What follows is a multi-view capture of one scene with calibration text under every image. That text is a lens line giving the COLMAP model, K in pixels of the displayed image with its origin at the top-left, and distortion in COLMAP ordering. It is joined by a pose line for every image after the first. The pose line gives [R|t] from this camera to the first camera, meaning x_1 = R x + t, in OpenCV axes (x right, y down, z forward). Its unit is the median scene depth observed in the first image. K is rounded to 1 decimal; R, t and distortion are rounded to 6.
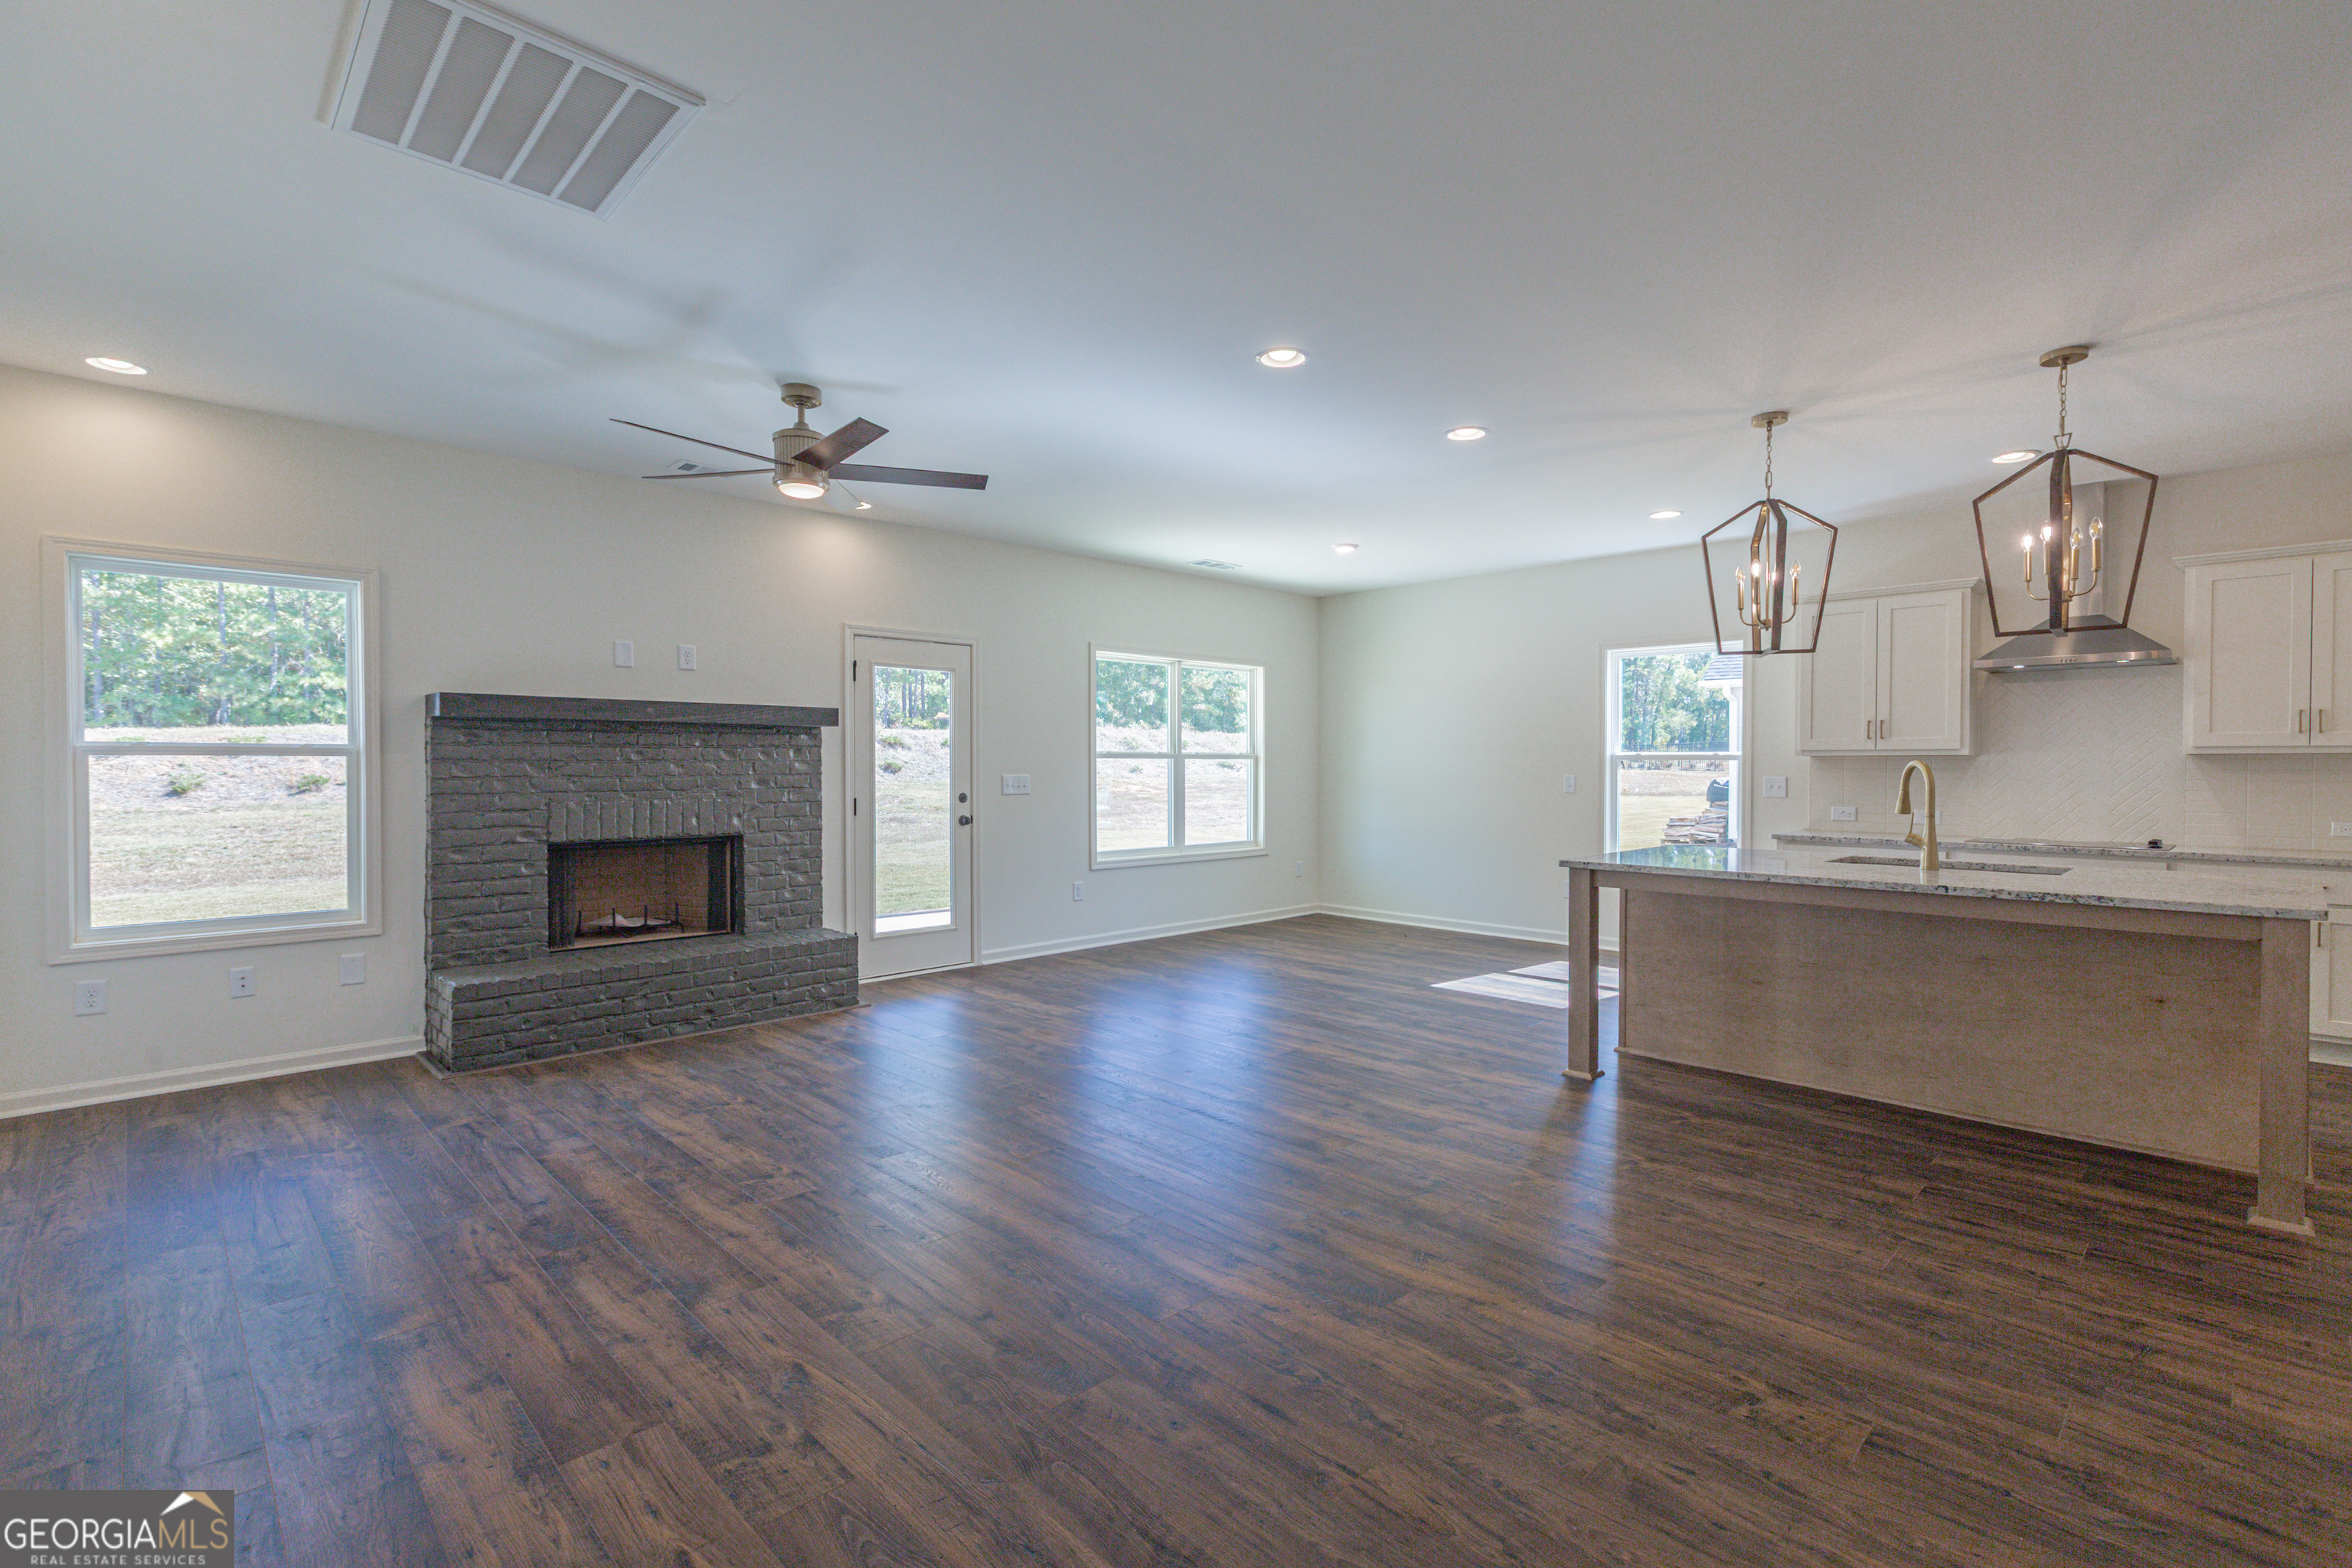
lens RADIAL K [[1076.1, 0, 1183.6], [0, 1076.1, 784.9], [0, 0, 1]] dist [0.004351, -0.000458]
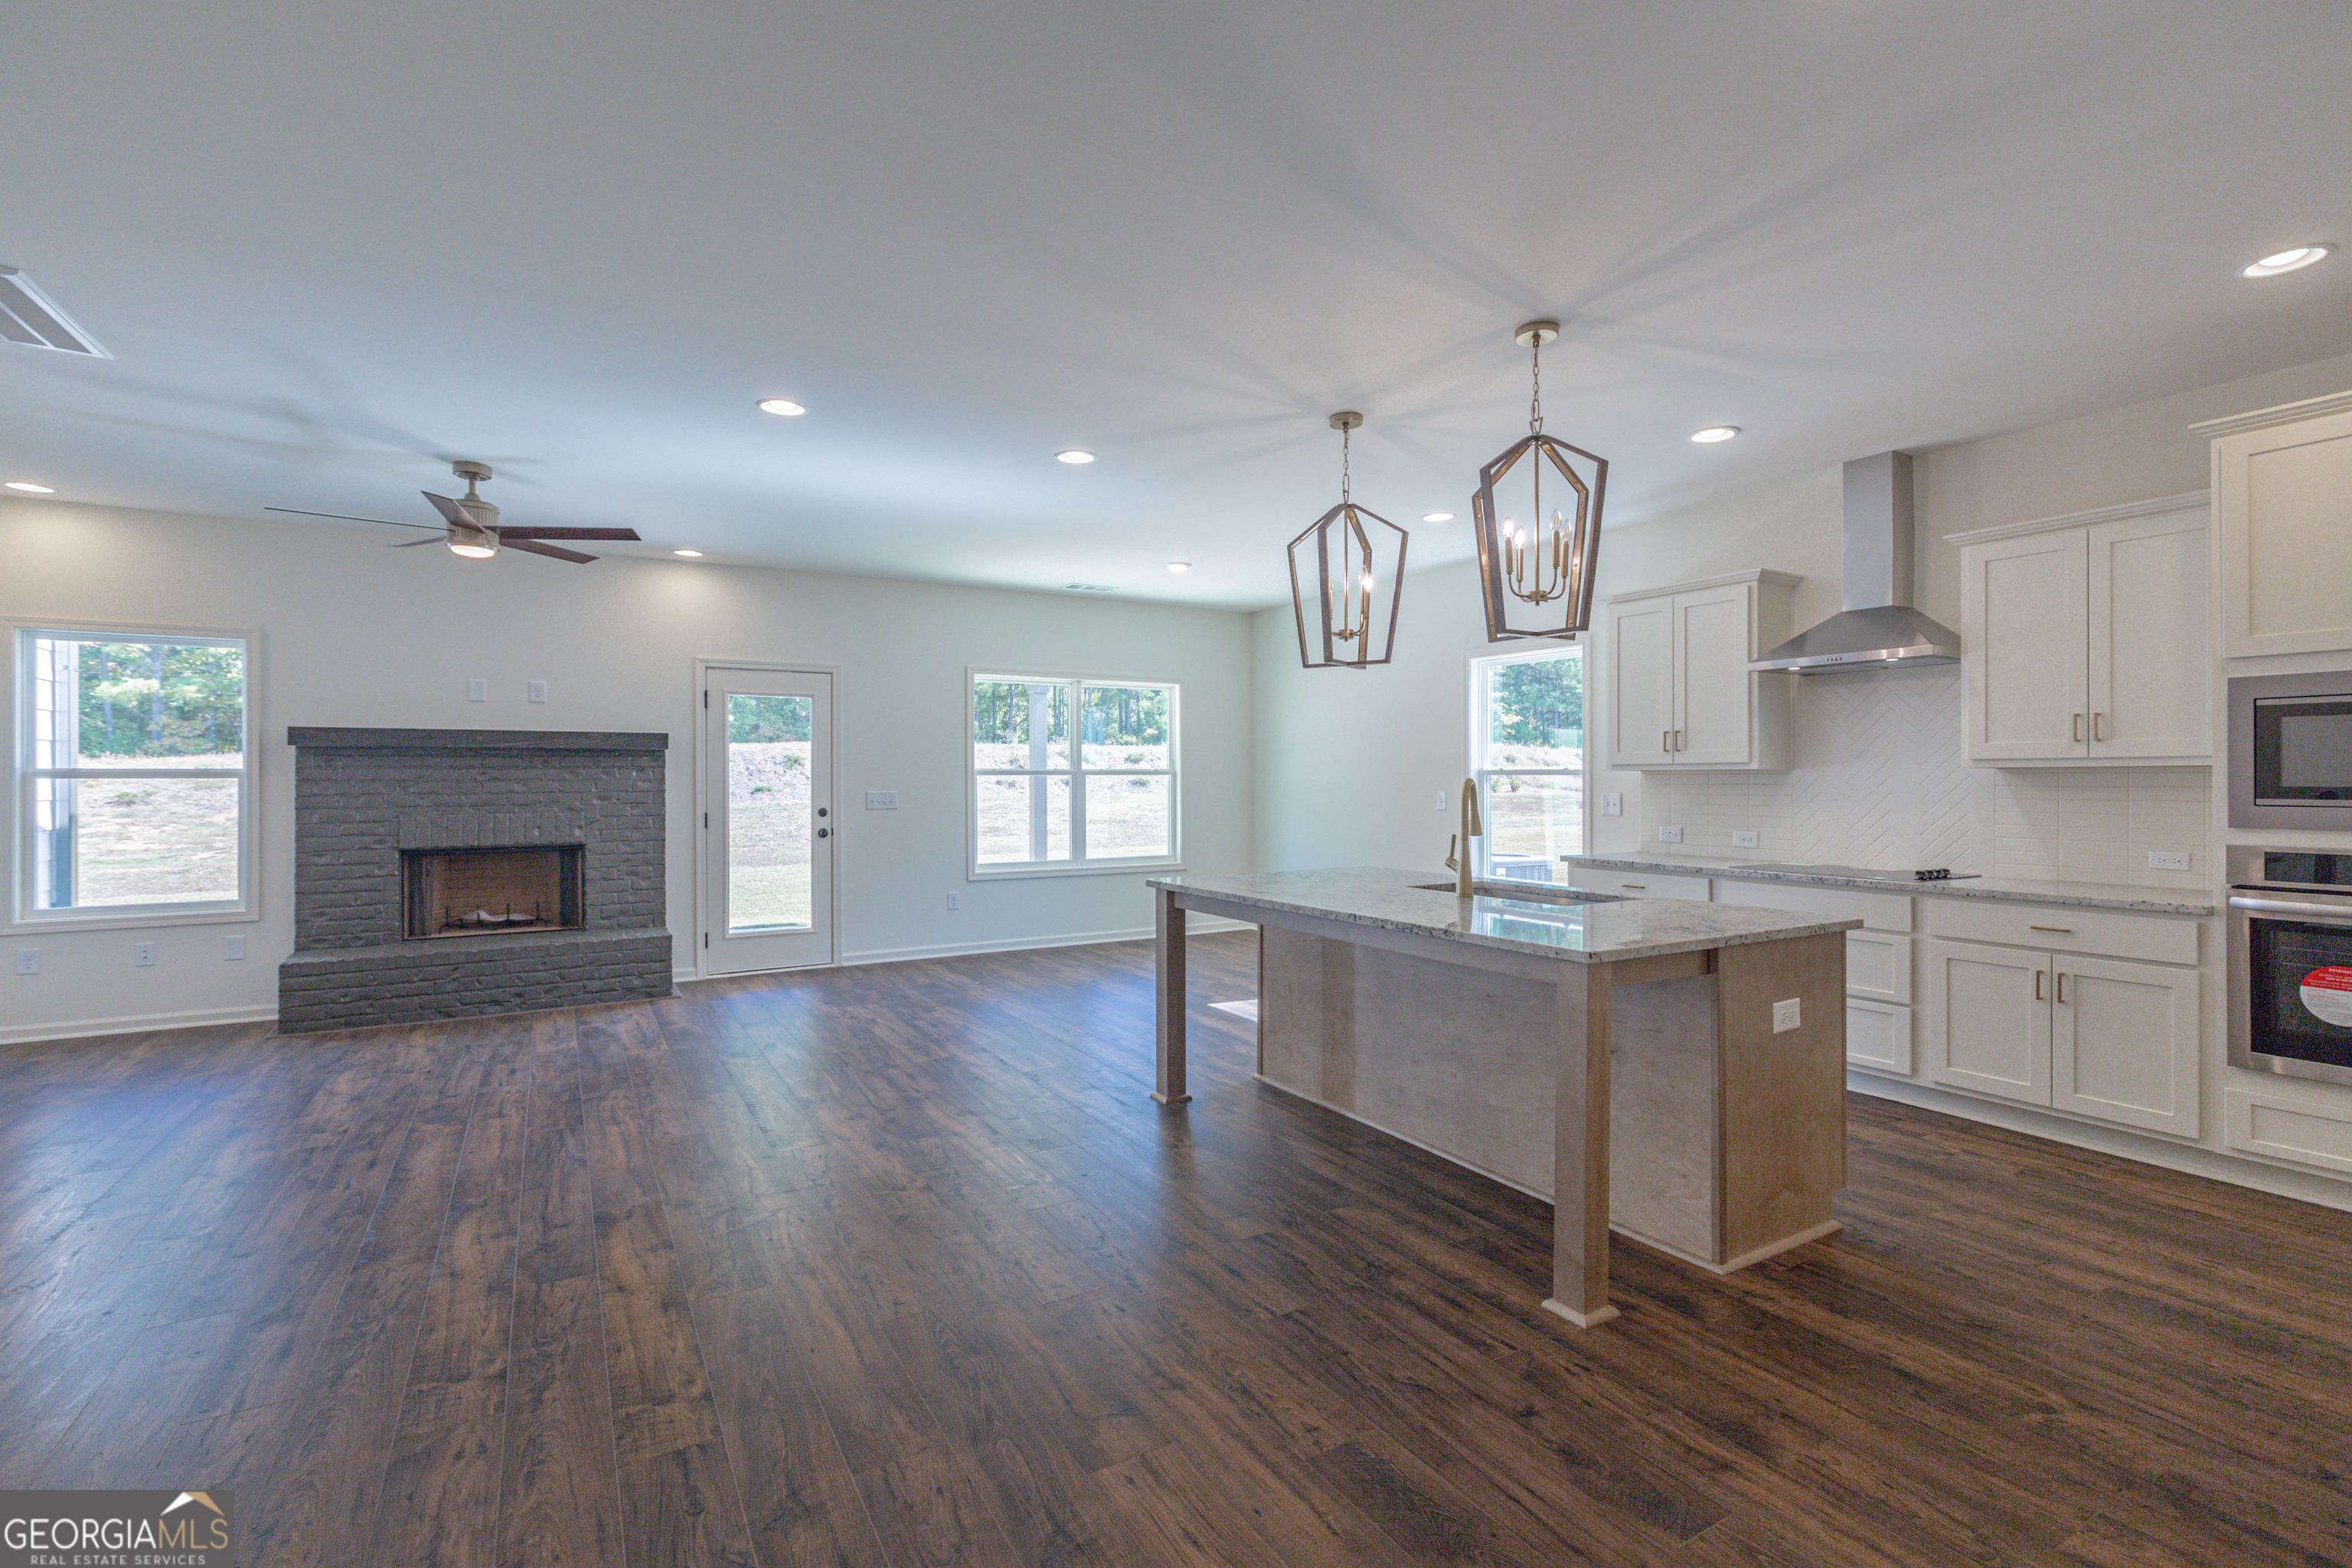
lens RADIAL K [[1076.1, 0, 1270.1], [0, 1076.1, 782.6], [0, 0, 1]] dist [0.004351, -0.000458]
pose [[0.971462, -0.002034, -0.237187, 0.598418], [-0.001009, 0.999919, -0.012709, -0.005789], [0.237193, 0.012585, 0.971381, 0.054152]]
